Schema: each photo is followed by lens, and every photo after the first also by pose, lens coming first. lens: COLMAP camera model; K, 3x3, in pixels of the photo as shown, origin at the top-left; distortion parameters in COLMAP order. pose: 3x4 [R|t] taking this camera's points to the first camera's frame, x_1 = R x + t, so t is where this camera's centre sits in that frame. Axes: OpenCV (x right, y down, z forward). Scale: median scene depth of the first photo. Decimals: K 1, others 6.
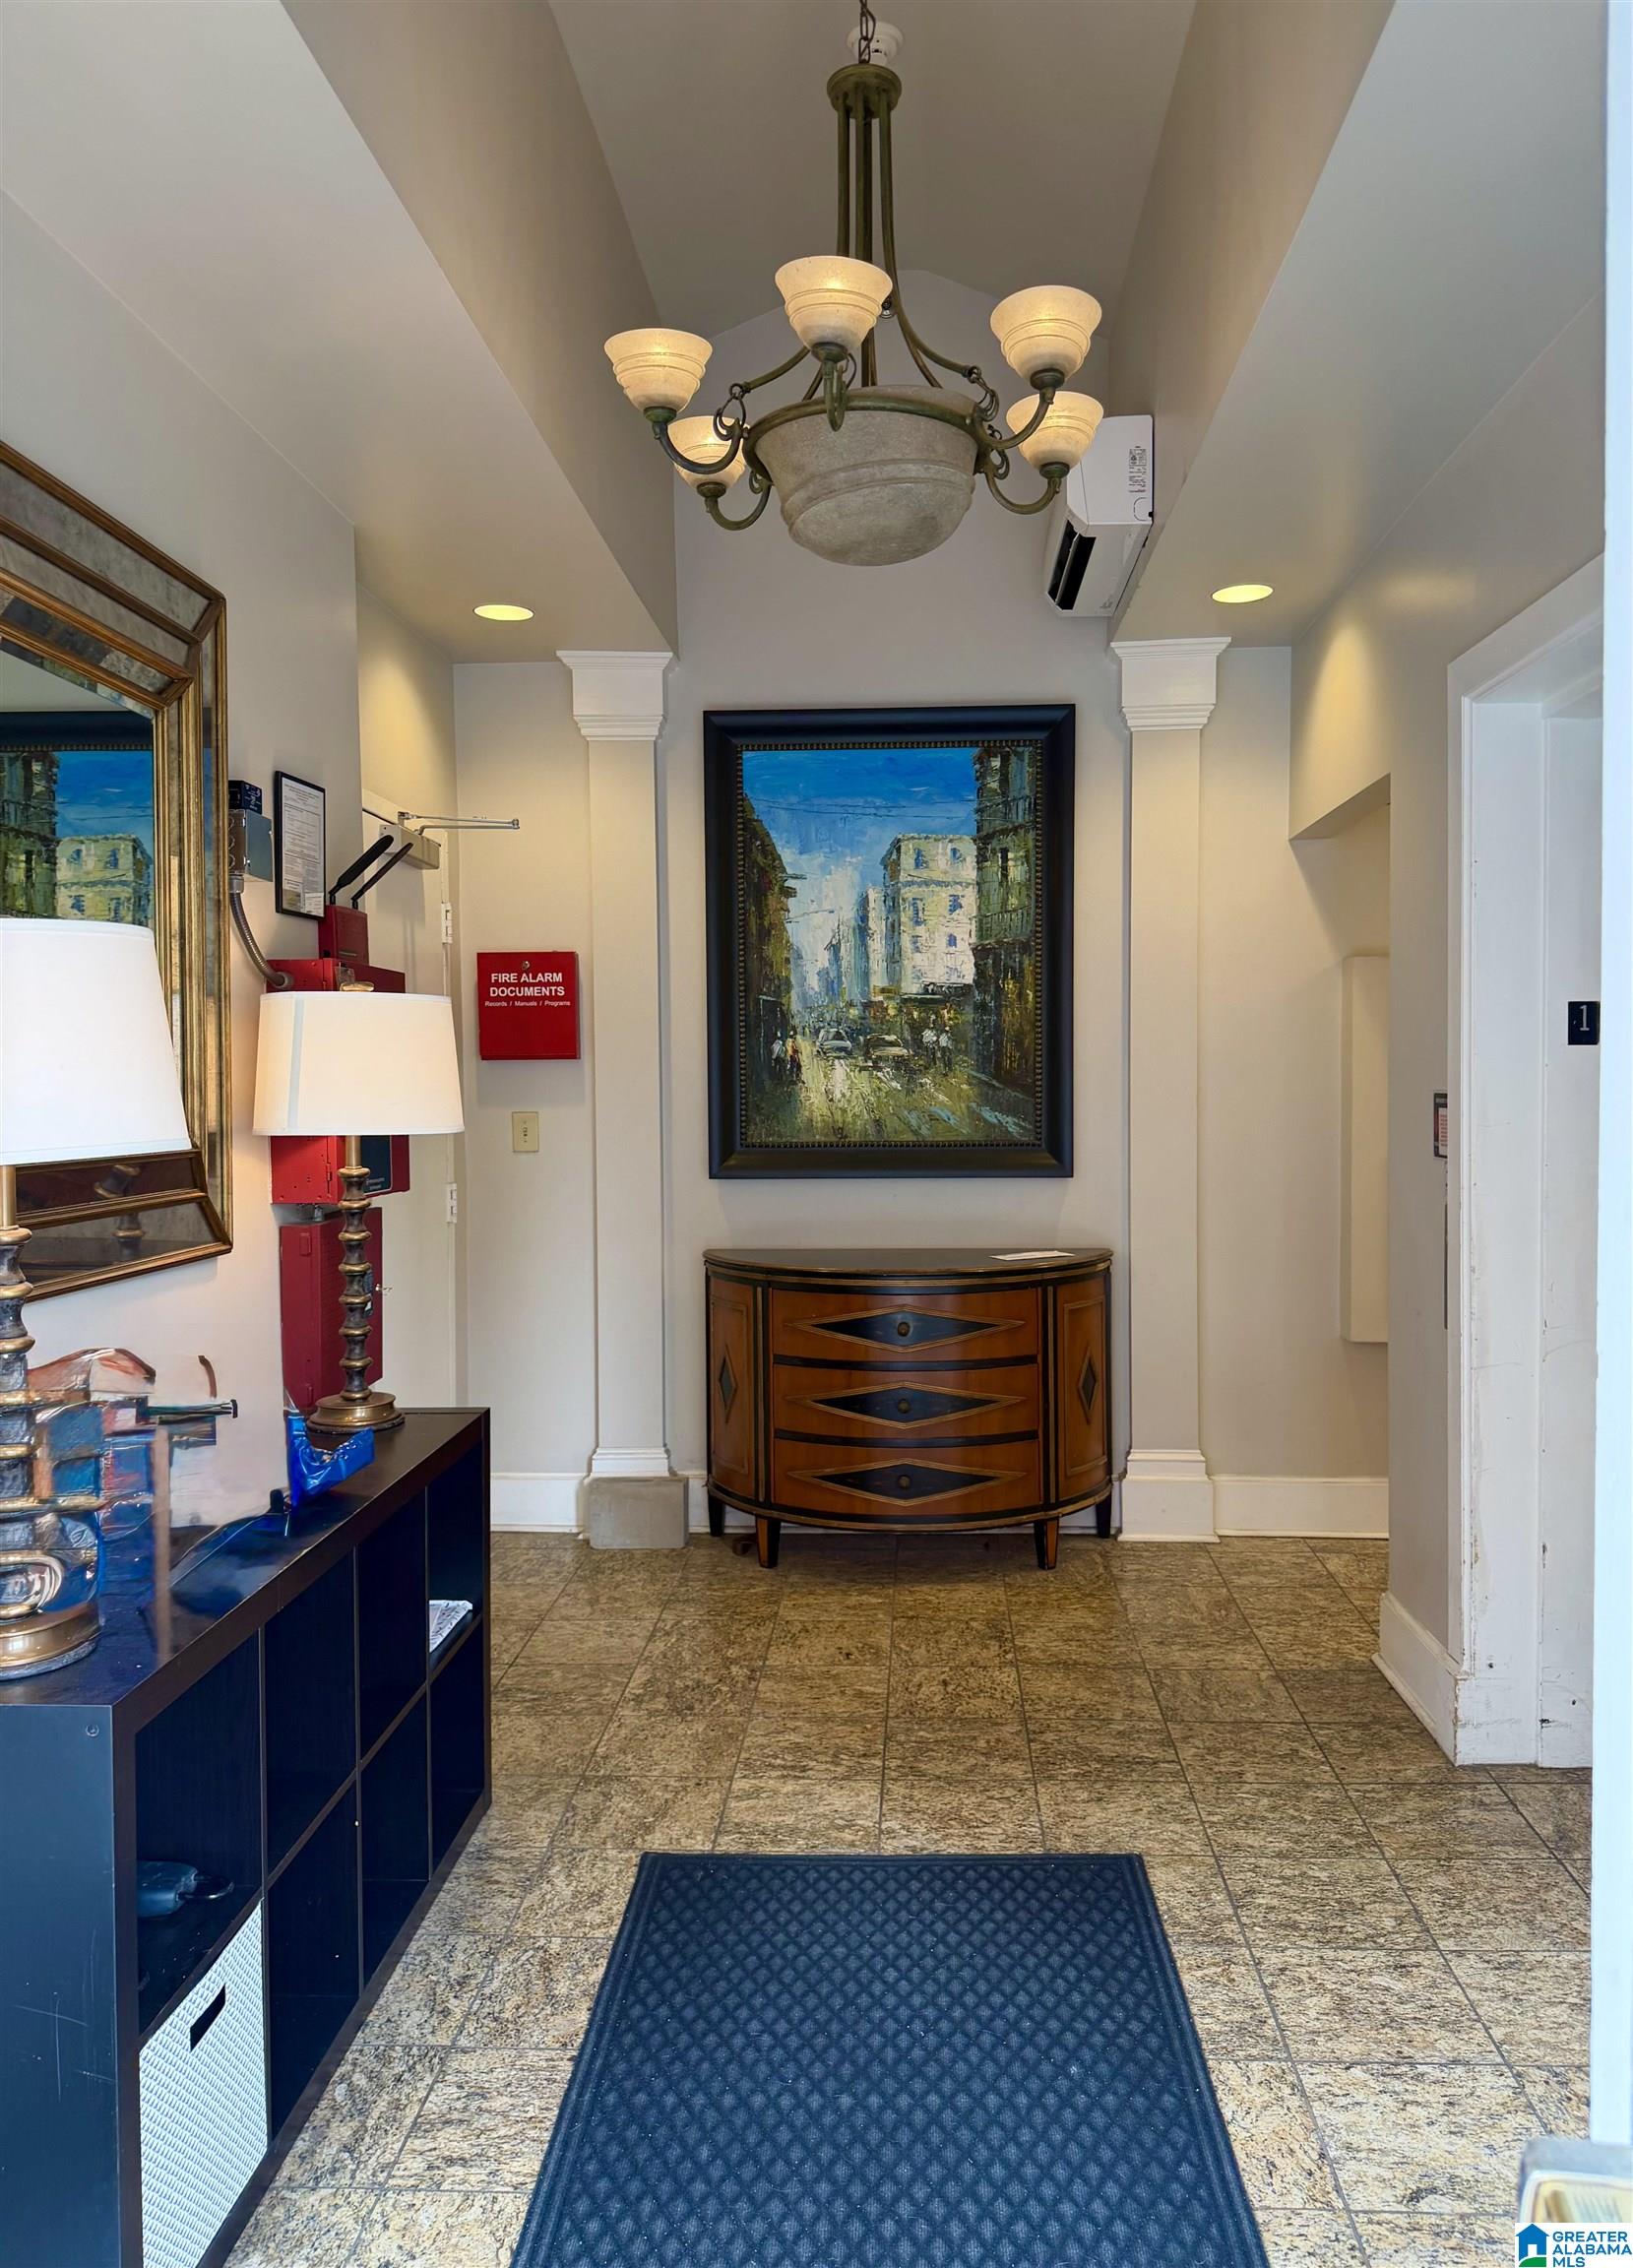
lens RADIAL K [[1682.5, 0, 823.4], [0, 1682.5, 1134.1], [0, 0, 1]] dist [0.001287, 0.000178]
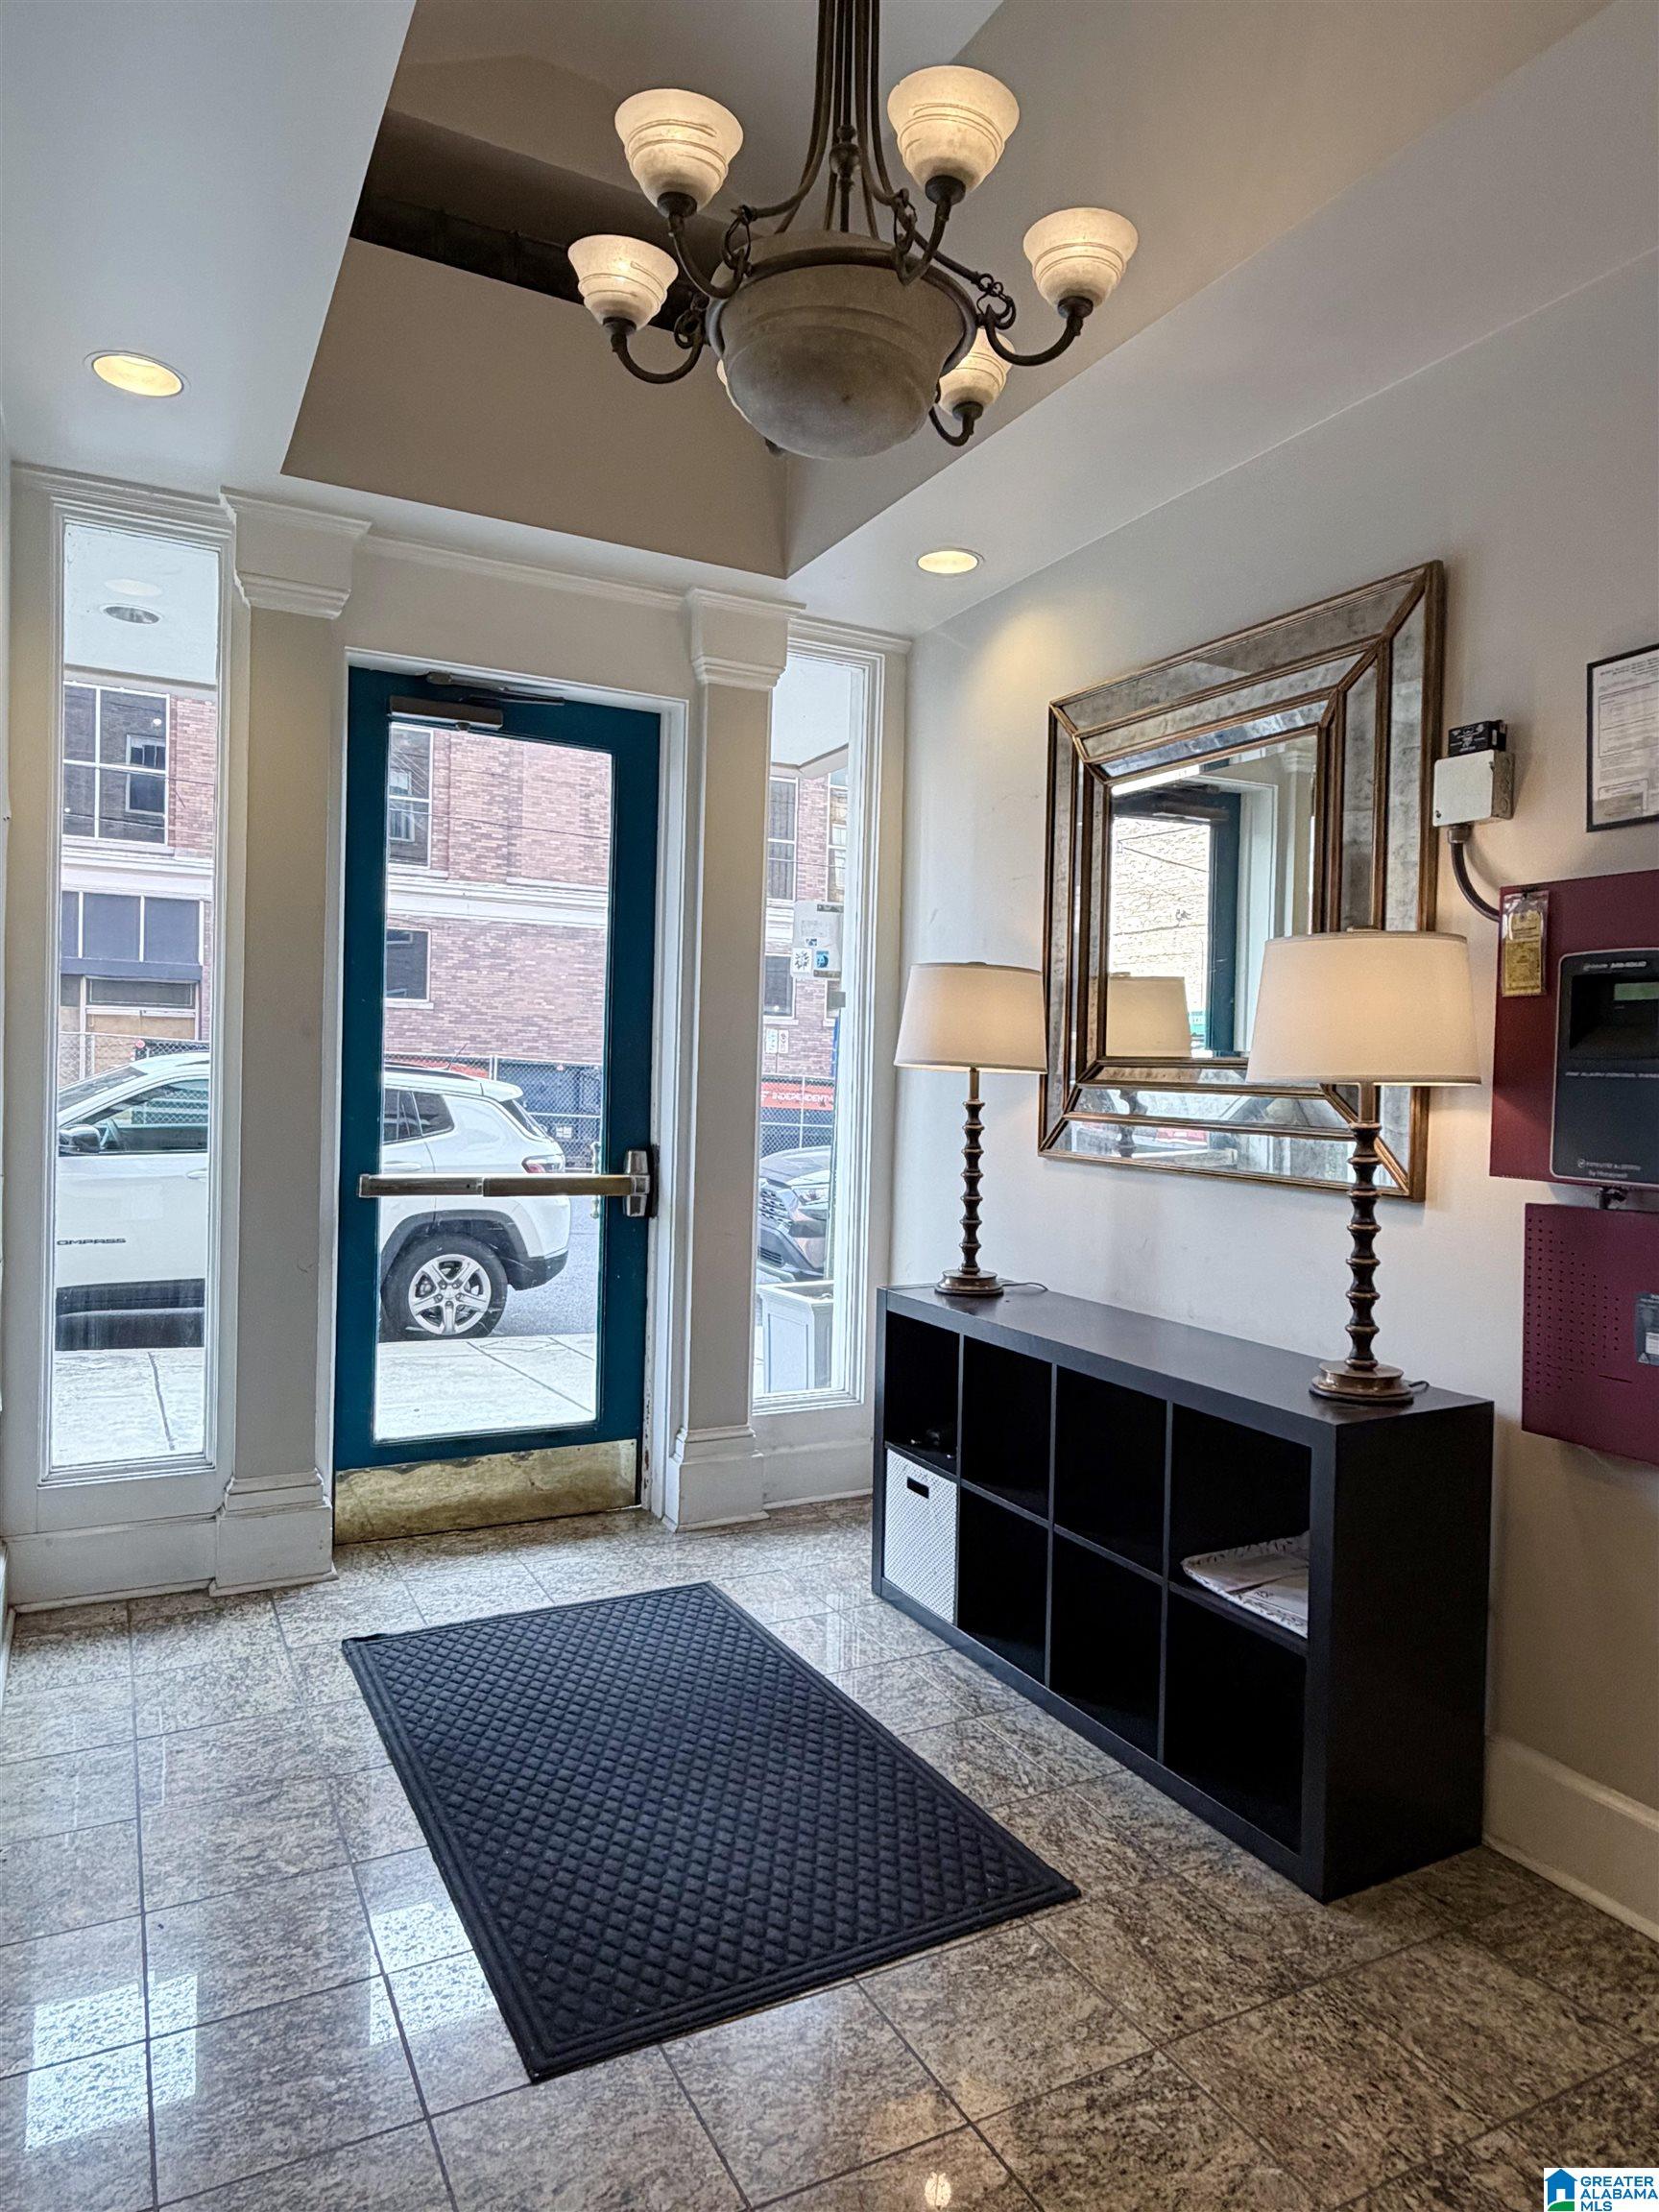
lens RADIAL K [[1362.9, 0, 836.1], [0, 1362.9, 1099.0], [0, 0, 1]] dist [-0.001530, -0.000595]
pose [[-0.862473, -0.004709, -0.506082, 0.357931], [-0.033083, 0.998343, 0.047092, -0.019870], [0.505021, 0.057358, -0.861199, 1.476500]]
